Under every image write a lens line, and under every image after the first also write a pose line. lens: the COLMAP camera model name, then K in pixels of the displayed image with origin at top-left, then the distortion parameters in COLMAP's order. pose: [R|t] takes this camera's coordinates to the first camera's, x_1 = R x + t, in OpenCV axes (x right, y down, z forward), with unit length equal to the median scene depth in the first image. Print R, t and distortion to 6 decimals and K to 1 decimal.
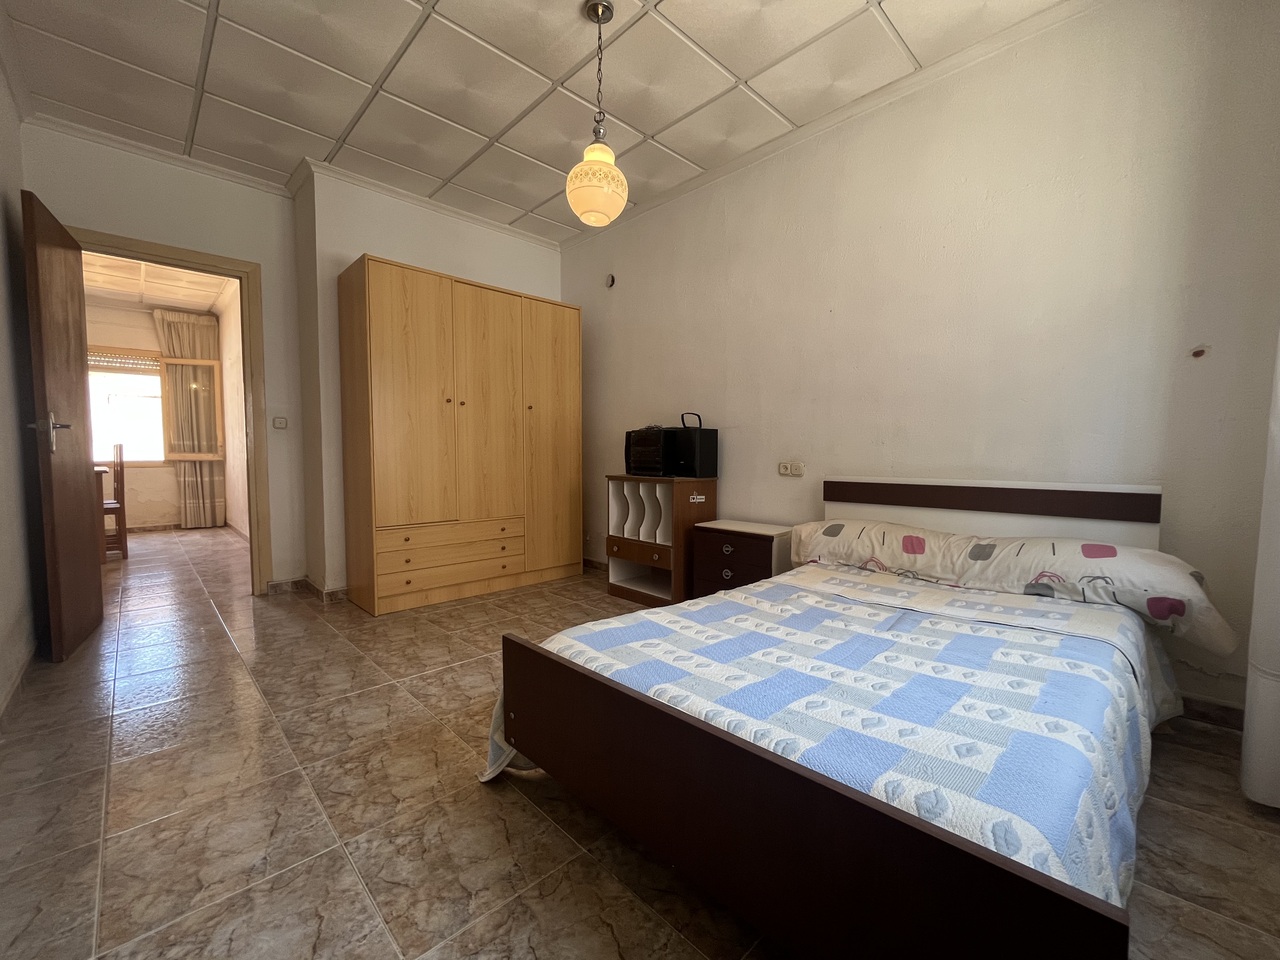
lens RADIAL K [[523.3, 0, 635.7], [0, 523.3, 469.8], [0, 0, 1]] dist [-0.002993, -0.000040]
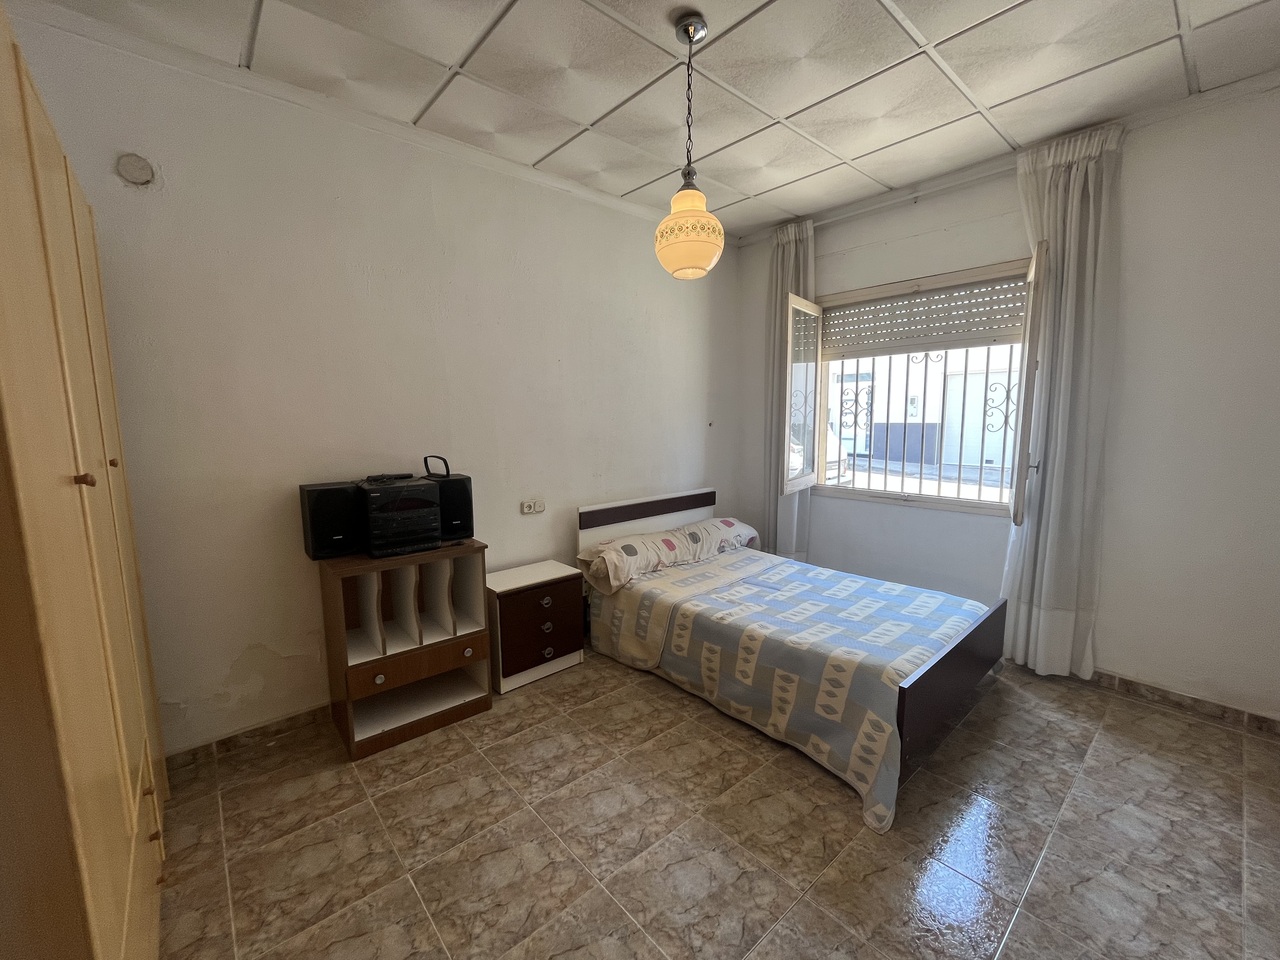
lens RADIAL K [[523.3, 0, 636.9], [0, 523.3, 483.3], [0, 0, 1]] dist [-0.002993, -0.000040]
pose [[0.044390, -0.132746, 0.990156, -1.152431], [0.037969, 0.990641, 0.131109, -0.285362], [-0.998293, 0.031775, 0.049015, 1.232941]]
